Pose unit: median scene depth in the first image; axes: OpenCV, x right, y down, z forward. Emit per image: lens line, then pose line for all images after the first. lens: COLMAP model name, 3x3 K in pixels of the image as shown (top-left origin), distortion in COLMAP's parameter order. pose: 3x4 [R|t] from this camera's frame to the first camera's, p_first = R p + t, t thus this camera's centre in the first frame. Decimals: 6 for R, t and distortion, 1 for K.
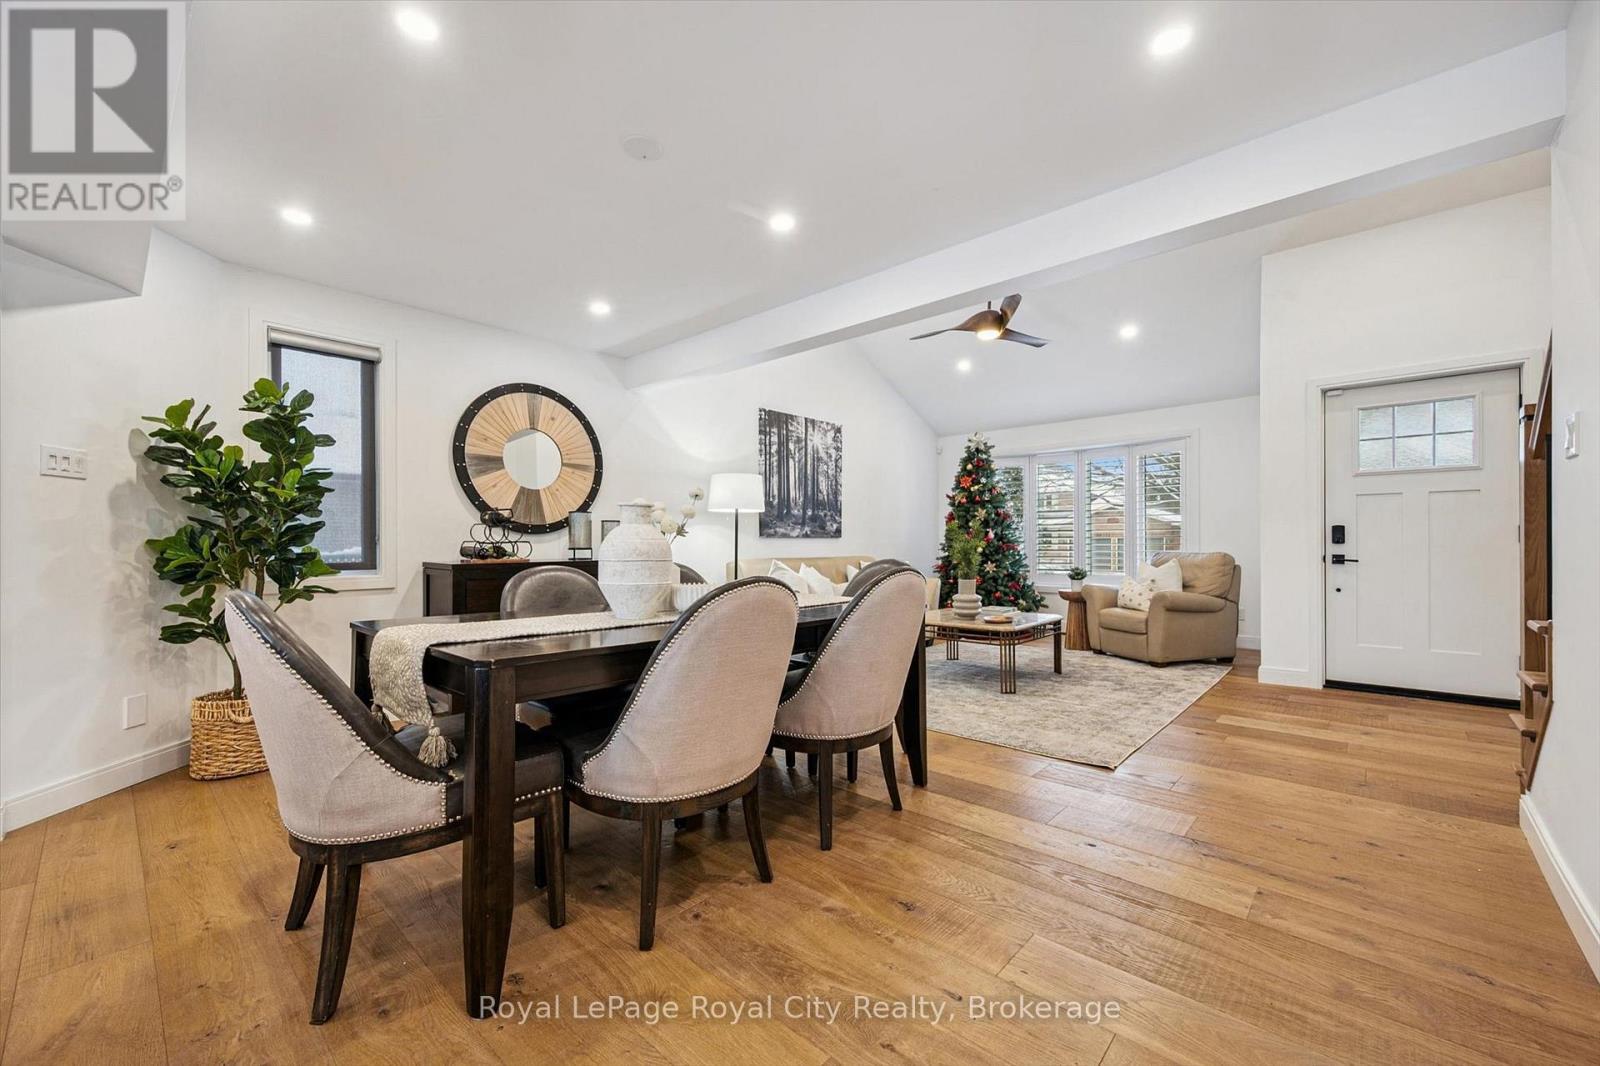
lens RADIAL K [[631.3, 0, 796.5], [0, 631.3, 537.9], [0, 0, 1]] dist [-0.002107, -0.000162]
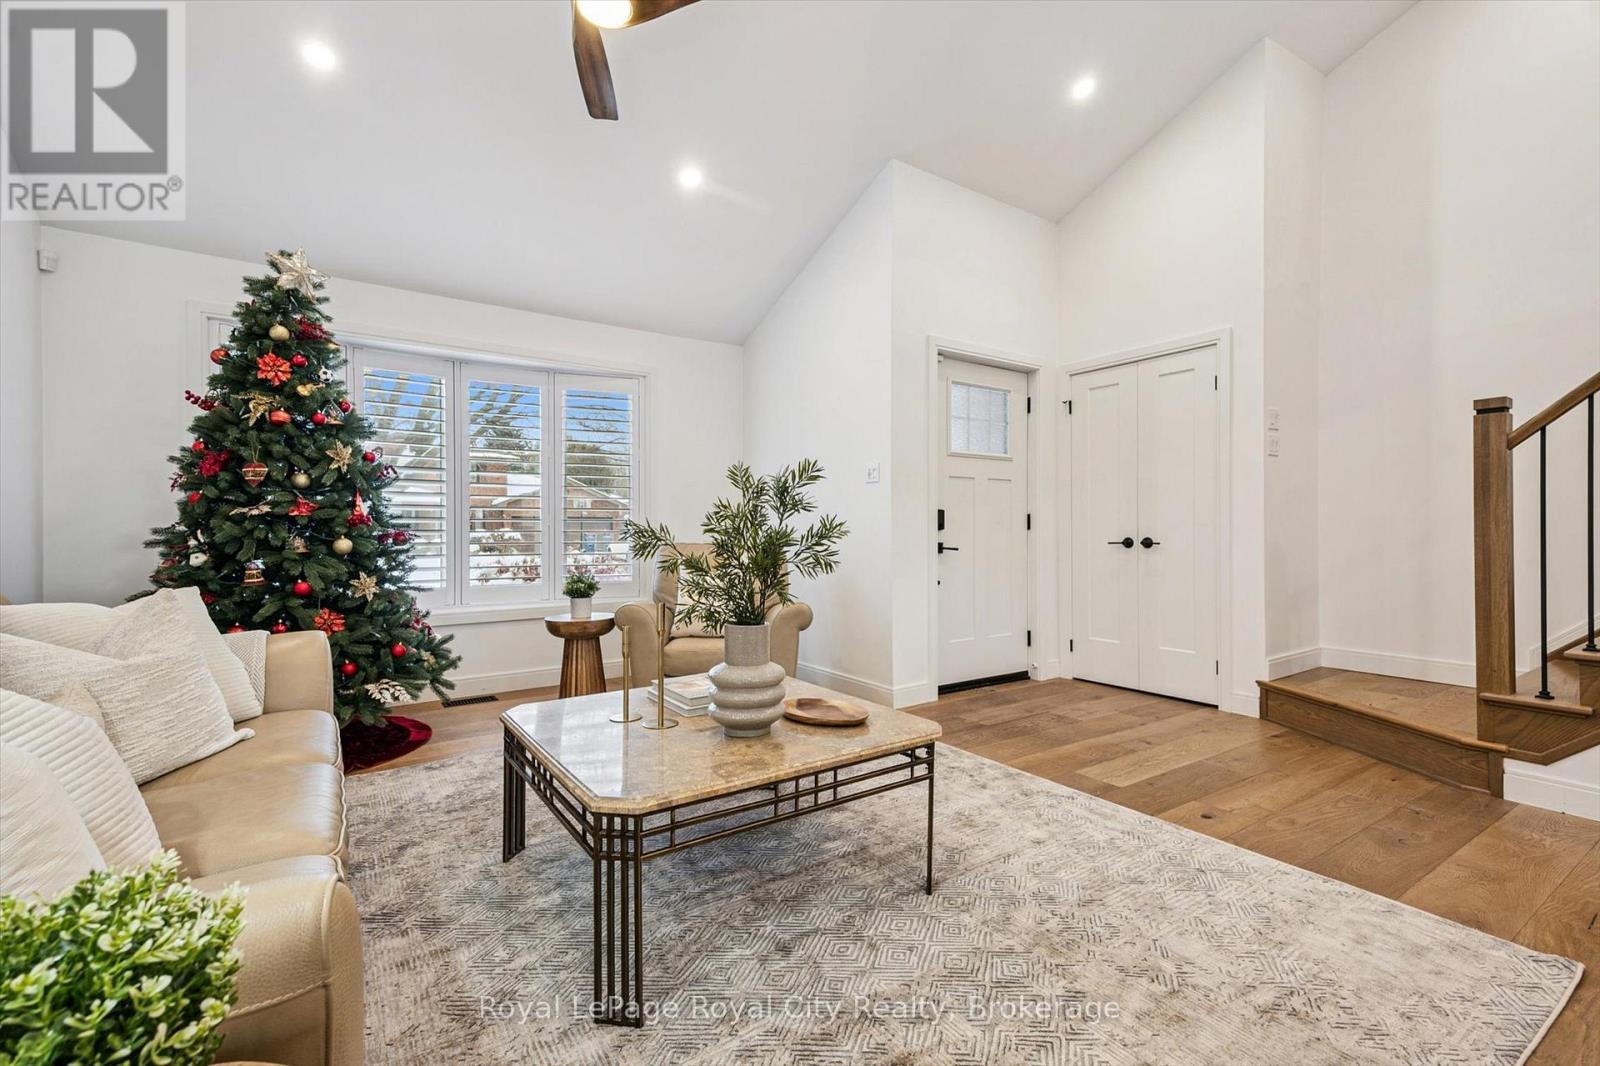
lens RADIAL K [[700.2, 0, 806.2], [0, 700.2, 531.5], [0, 0, 1]] dist [0.029959, -0.000997]
pose [[0.219430, -0.000069, 0.975628, -0.094732], [-0.008306, 0.999964, 0.001938, 0.007558], [-0.975593, -0.008528, 0.219421, 0.677159]]
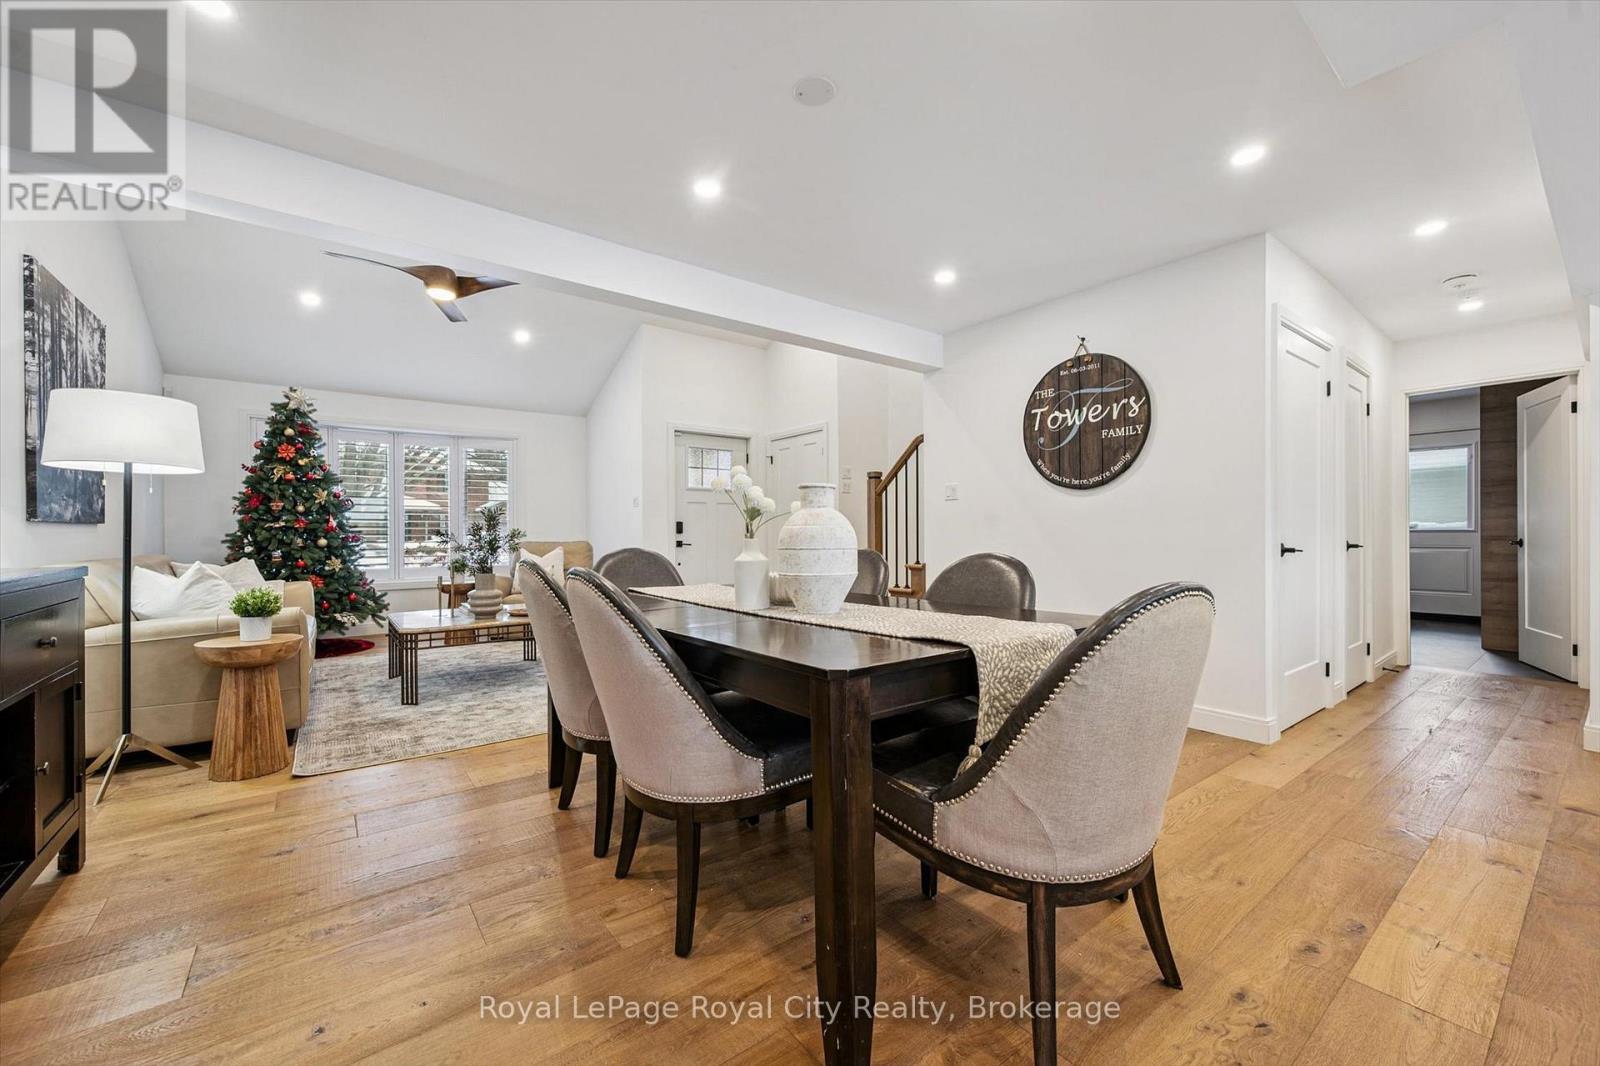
lens RADIAL K [[631.3, 0, 796.5], [0, 631.3, 537.9], [0, 0, 1]] dist [-0.002107, -0.000162]
pose [[0.181988, -0.006119, 0.983282, -0.406794], [-0.006095, 0.999954, 0.007351, 0.004759], [-0.983282, -0.007331, 0.181942, 0.312683]]
